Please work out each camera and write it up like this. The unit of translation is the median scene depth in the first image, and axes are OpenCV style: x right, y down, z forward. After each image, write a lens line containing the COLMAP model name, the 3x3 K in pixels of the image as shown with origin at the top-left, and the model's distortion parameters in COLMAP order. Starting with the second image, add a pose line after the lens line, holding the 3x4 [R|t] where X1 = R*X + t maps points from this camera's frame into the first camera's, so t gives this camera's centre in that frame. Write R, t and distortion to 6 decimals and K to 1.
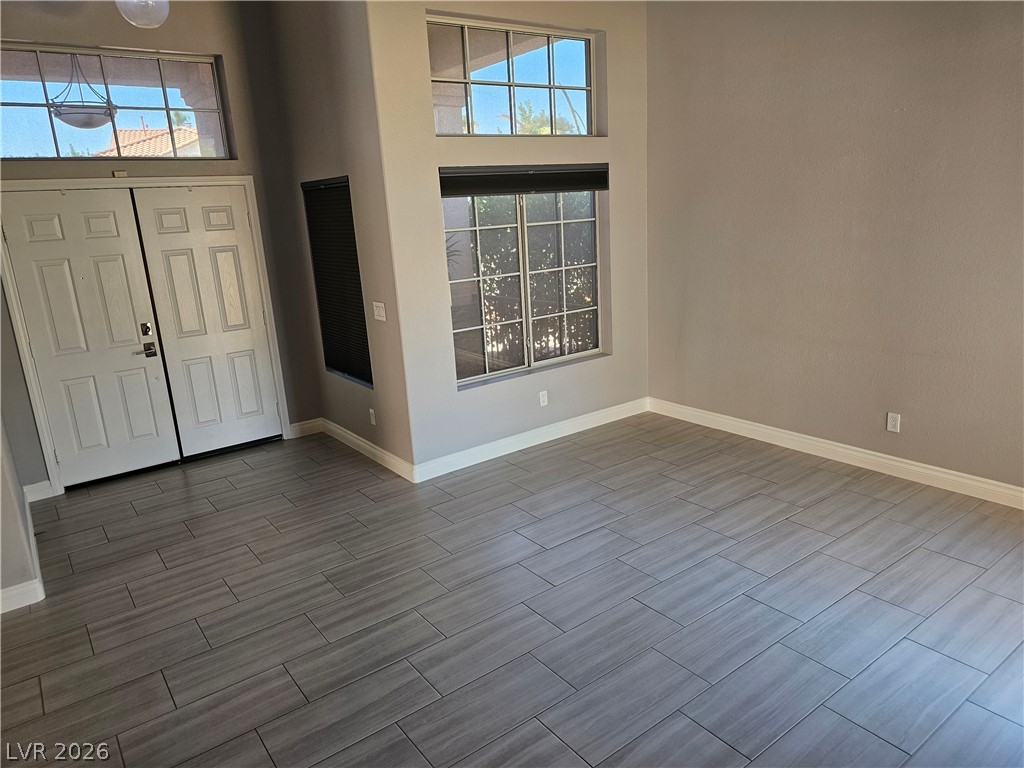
lens RADIAL K [[685.2, 0, 514.5], [0, 685.2, 383.1], [0, 0, 1]] dist [0.068196, -0.071307]
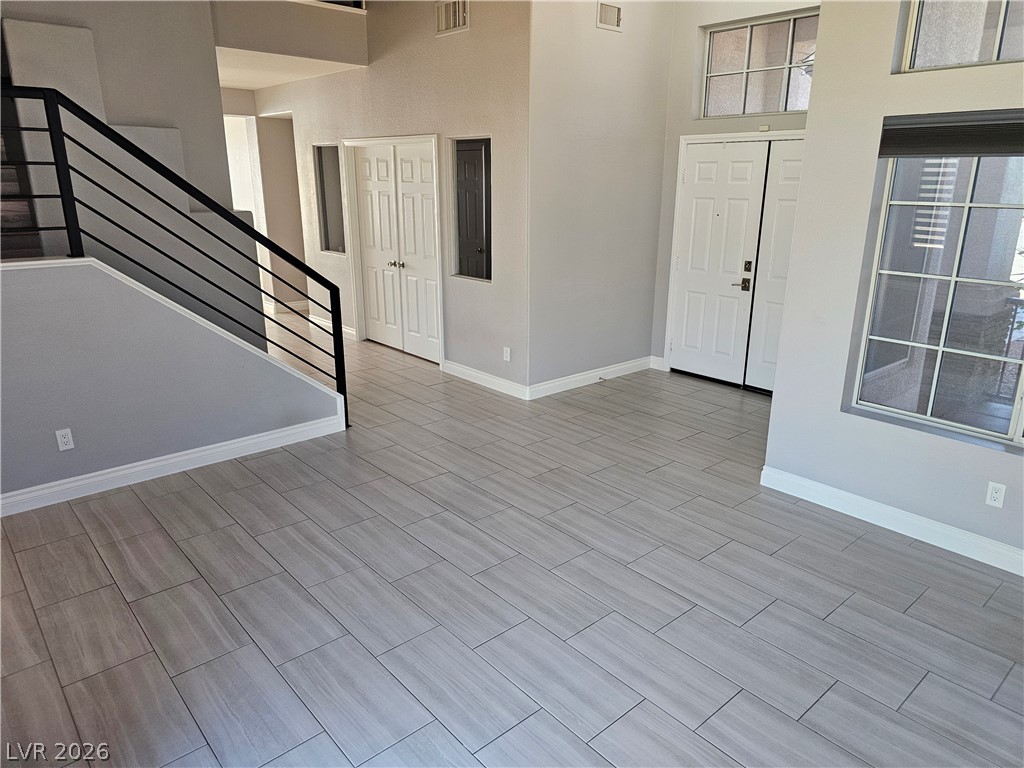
lens RADIAL K [[685.2, 0, 516.6], [0, 685.2, 377.4], [0, 0, 1]] dist [0.068196, -0.071307]
pose [[0.091294, 0.335247, -0.937697, 0.744770], [-0.265158, 0.915818, 0.301609, -0.199451], [0.959873, 0.221102, 0.172502, 0.623022]]
